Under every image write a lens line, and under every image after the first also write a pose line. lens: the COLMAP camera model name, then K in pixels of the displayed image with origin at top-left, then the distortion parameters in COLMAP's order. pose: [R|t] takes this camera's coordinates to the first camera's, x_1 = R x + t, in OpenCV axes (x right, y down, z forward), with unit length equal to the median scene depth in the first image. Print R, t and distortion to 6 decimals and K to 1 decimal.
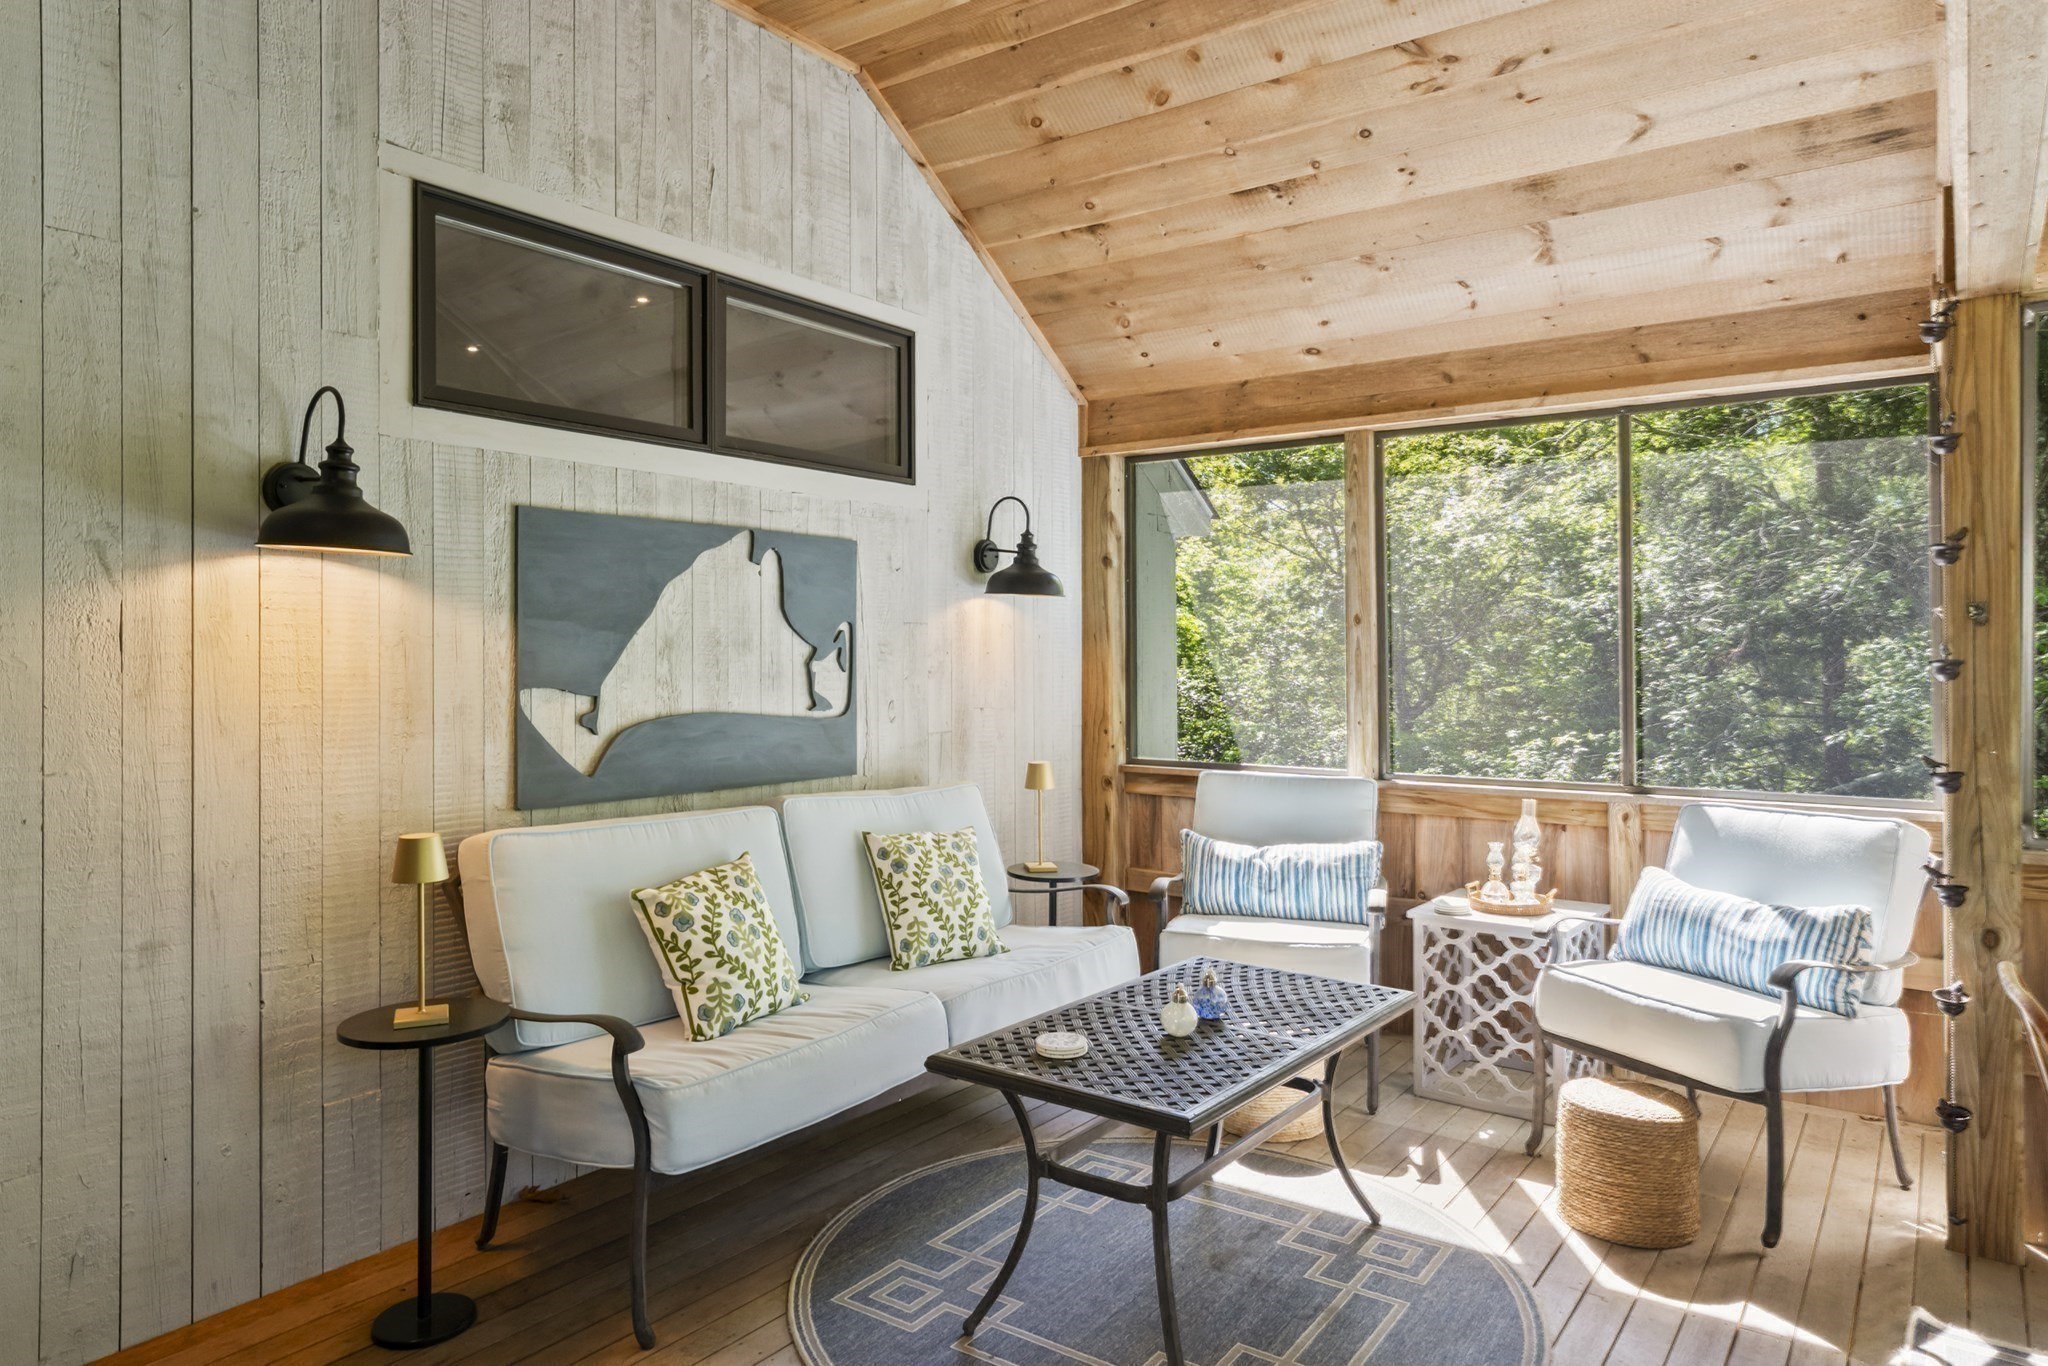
lens RADIAL K [[1296.2, 0, 1025.2], [0, 1296.2, 654.5], [0, 0, 1]] dist [-0.005137, 0.005232]
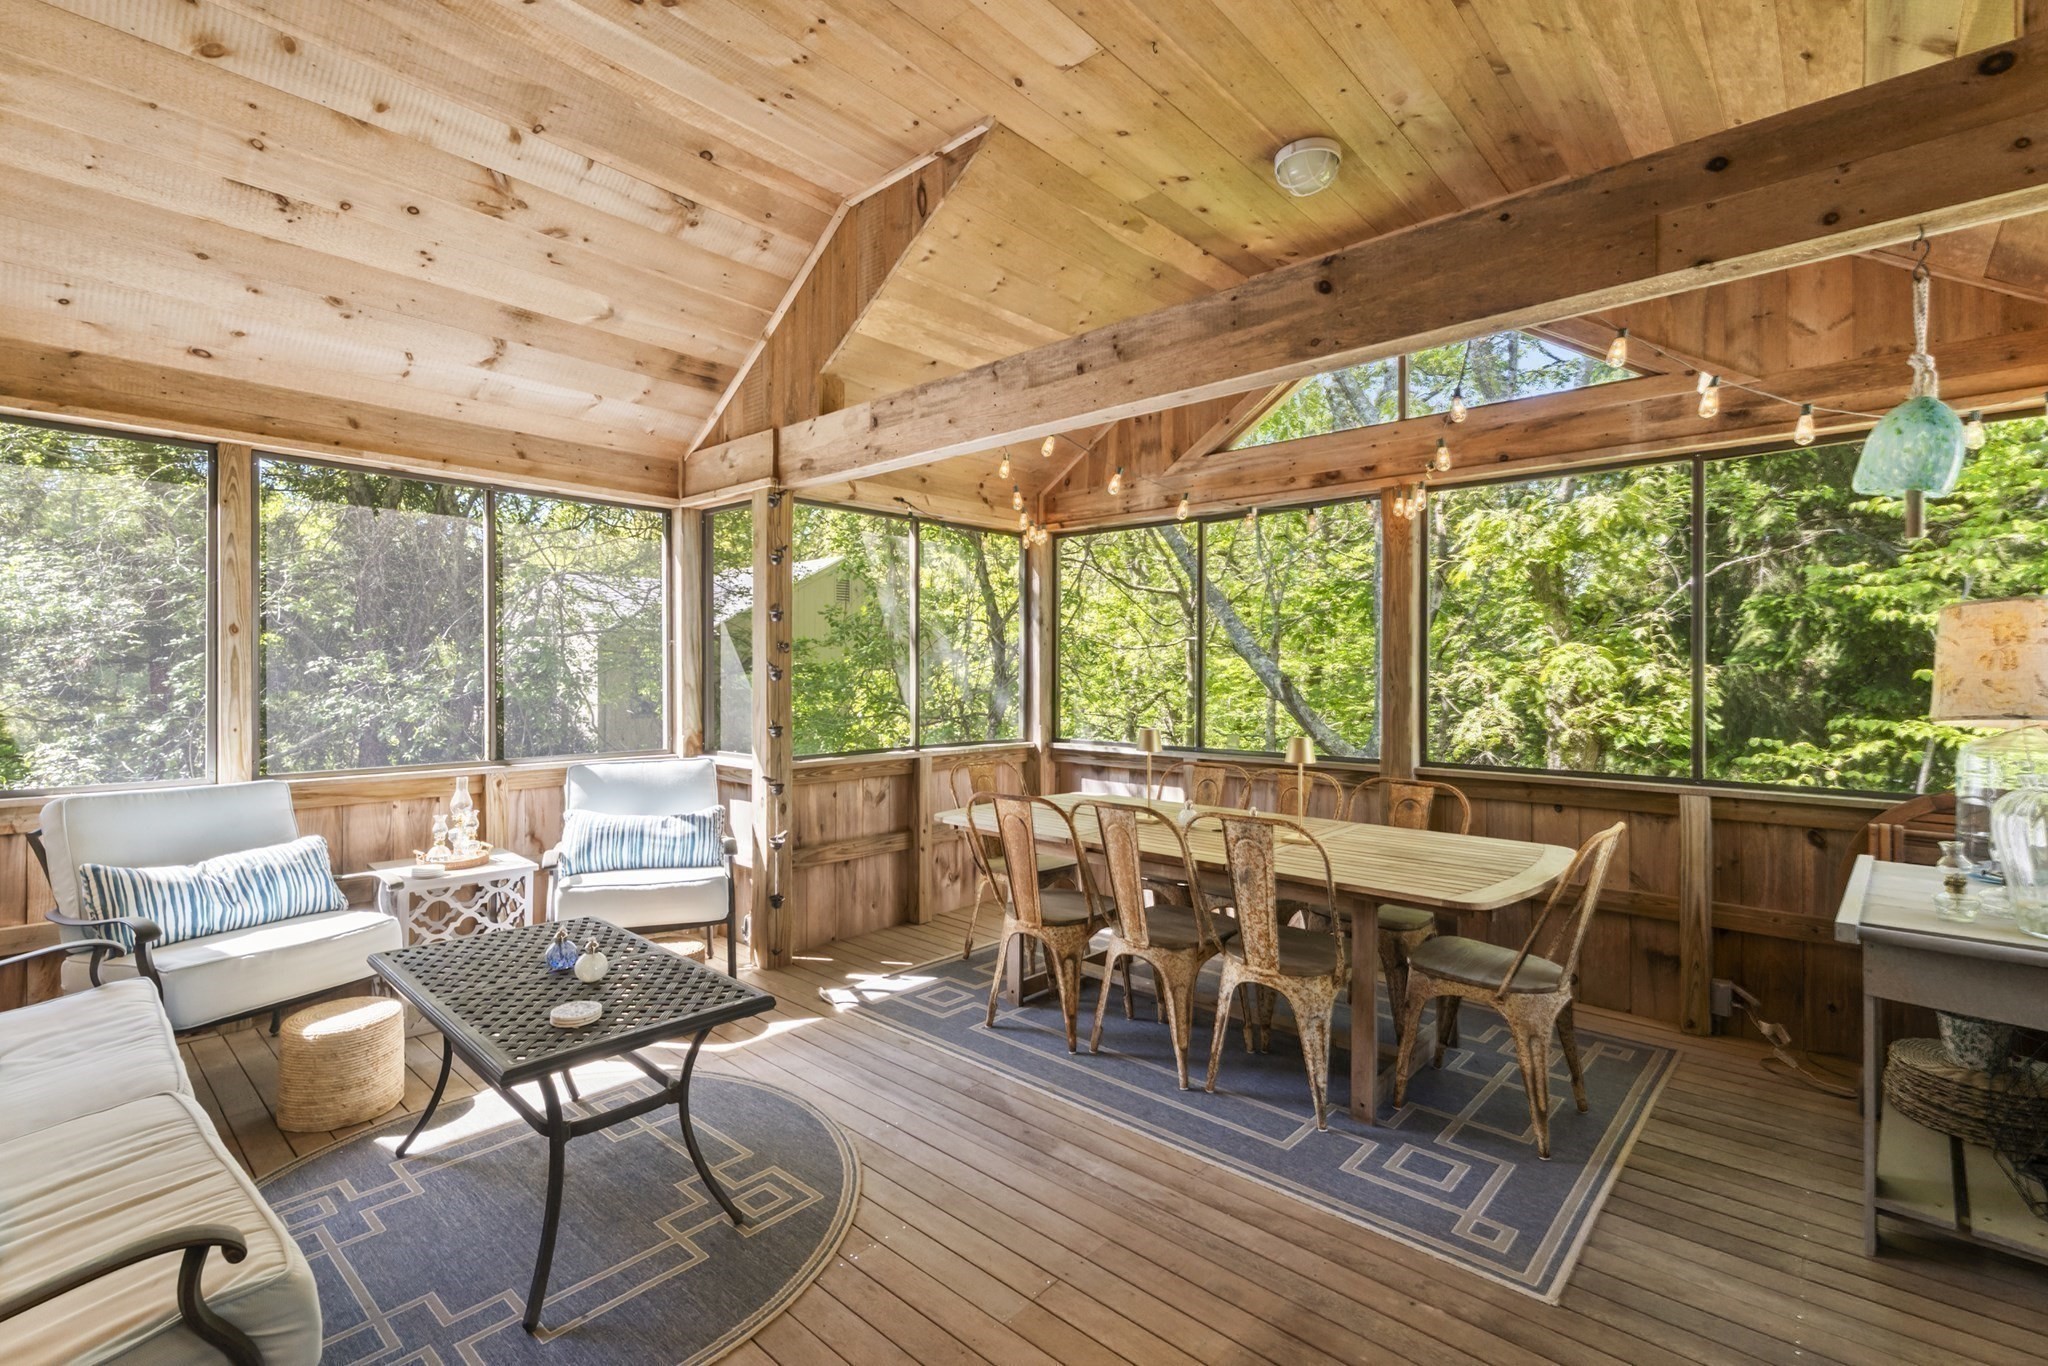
lens RADIAL K [[938.8, 0, 1019.0], [0, 938.8, 677.2], [0, 0, 1]] dist [0.002129, 0.000104]
pose [[0.100689, -0.006499, 0.994897, -0.400008], [-0.006857, 0.999950, 0.007226, 0.001582], [-0.994894, -0.007549, 0.100640, 0.293211]]
